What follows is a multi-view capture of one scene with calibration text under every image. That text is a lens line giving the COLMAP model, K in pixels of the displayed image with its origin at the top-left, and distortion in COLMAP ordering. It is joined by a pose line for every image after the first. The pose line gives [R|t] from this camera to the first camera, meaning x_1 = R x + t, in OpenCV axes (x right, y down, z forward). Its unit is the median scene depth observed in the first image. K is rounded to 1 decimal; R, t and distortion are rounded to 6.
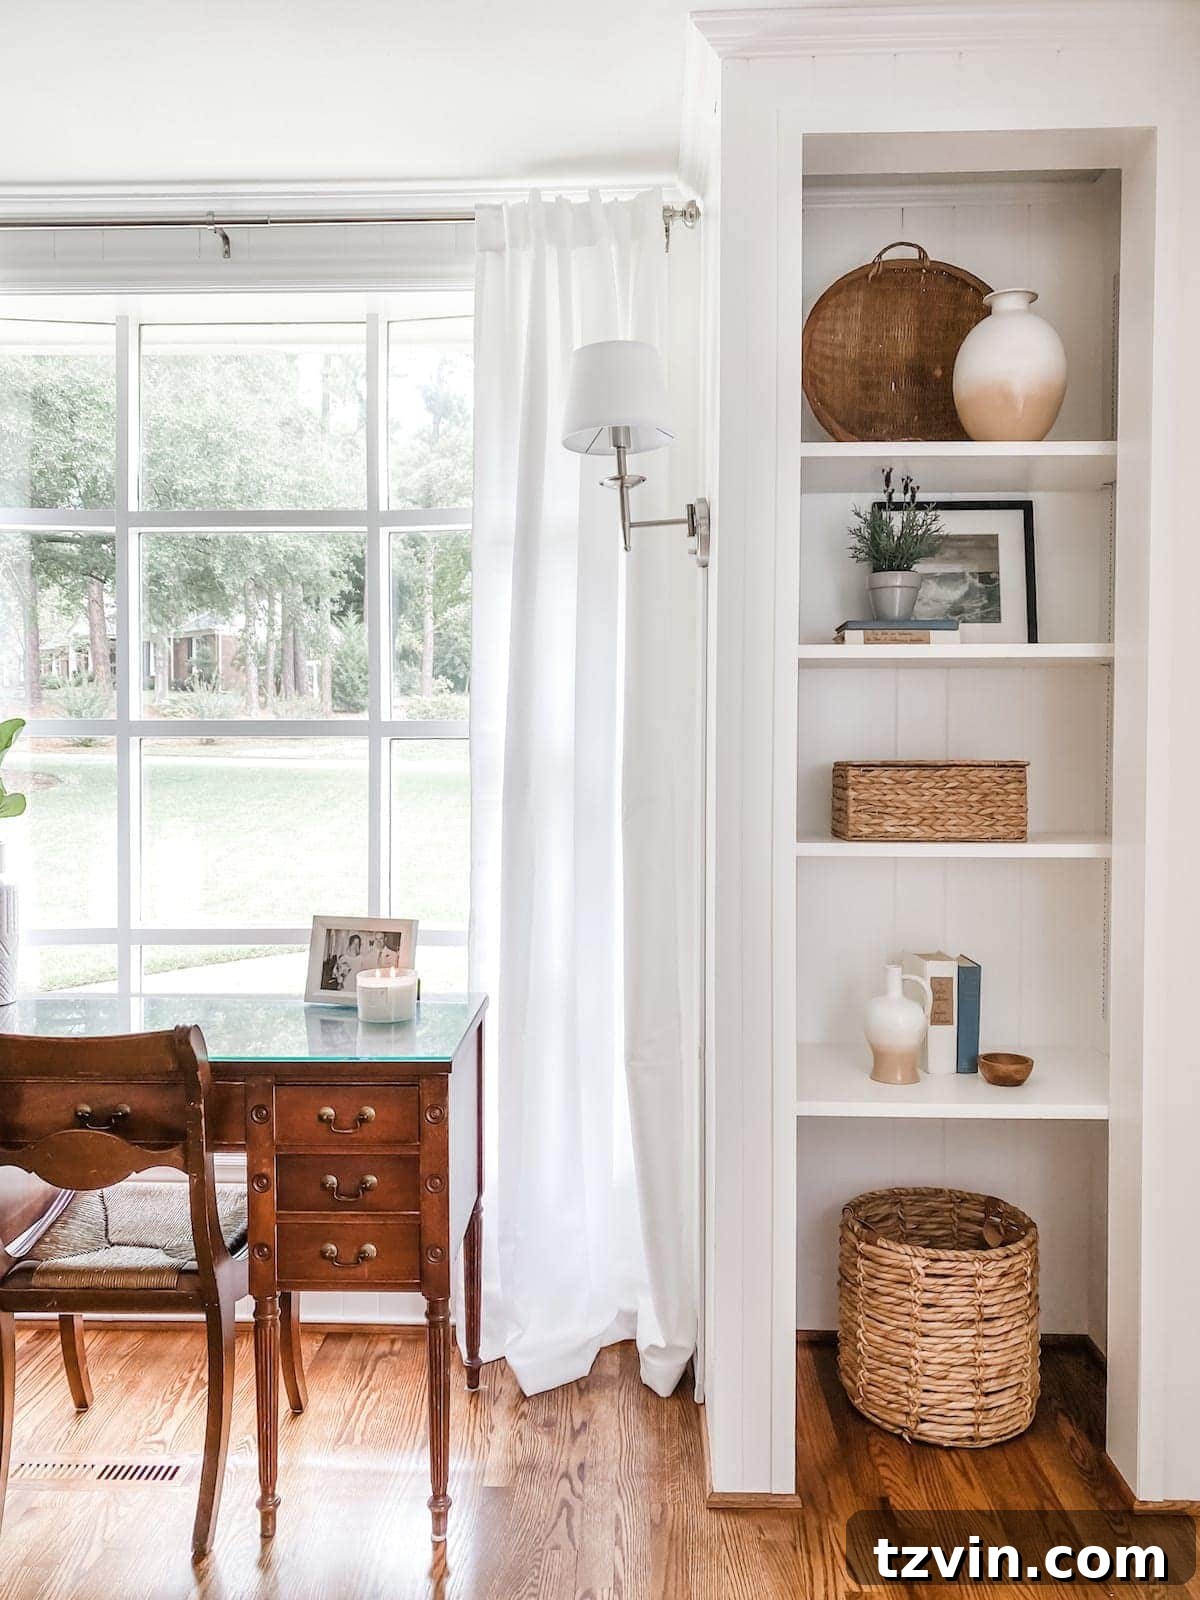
lens RADIAL K [[1252.1, 0, 591.8], [0, 1252.1, 791.9], [0, 0, 1]] dist [0.036938, -0.003528]
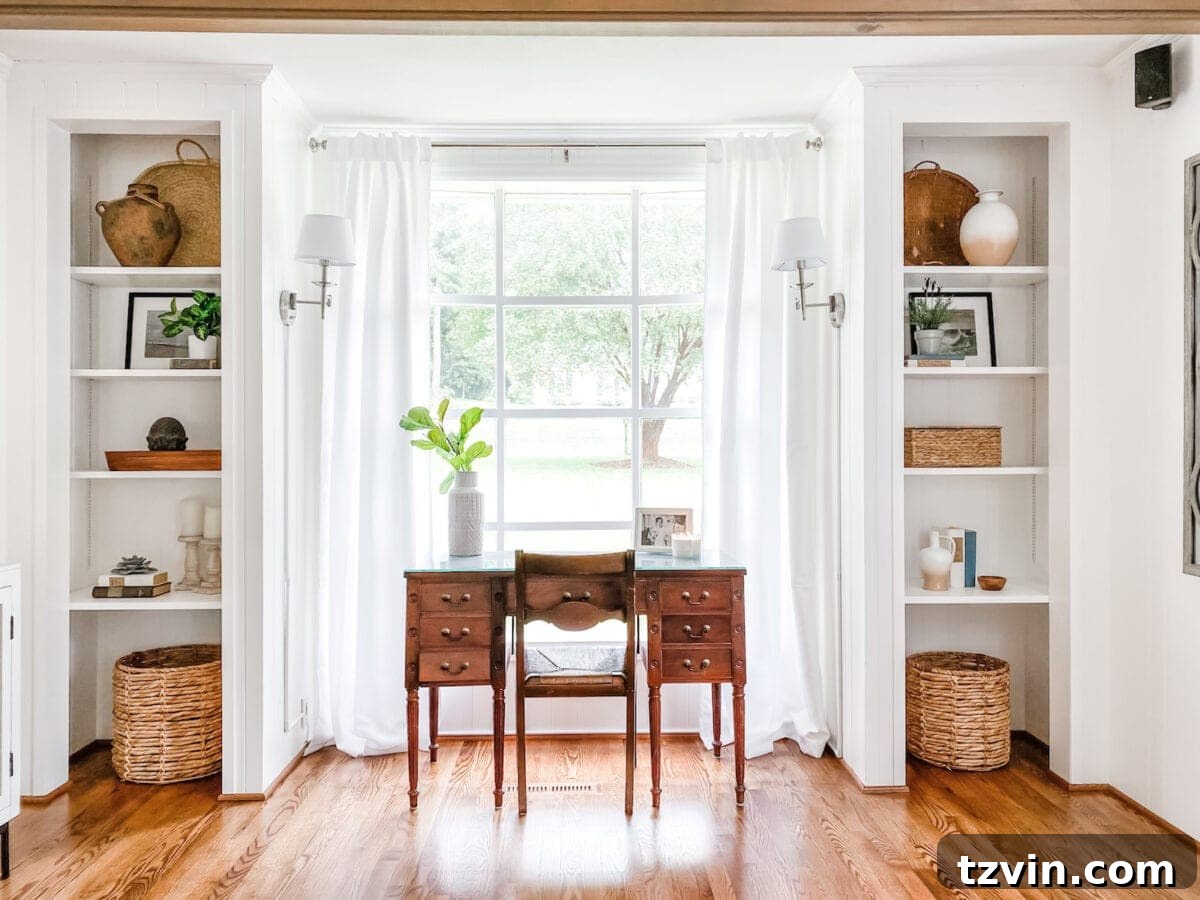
lens RADIAL K [[939.0, 0, 600.0], [0, 939.0, 450.0], [0, 0, 1]] dist [0.036938, -0.003528]
pose [[0.998341, -0.002360, 0.057537, -0.370723], [0.003781, 0.999690, -0.024606, 0.047259], [-0.057462, 0.024783, 0.998040, -0.447130]]
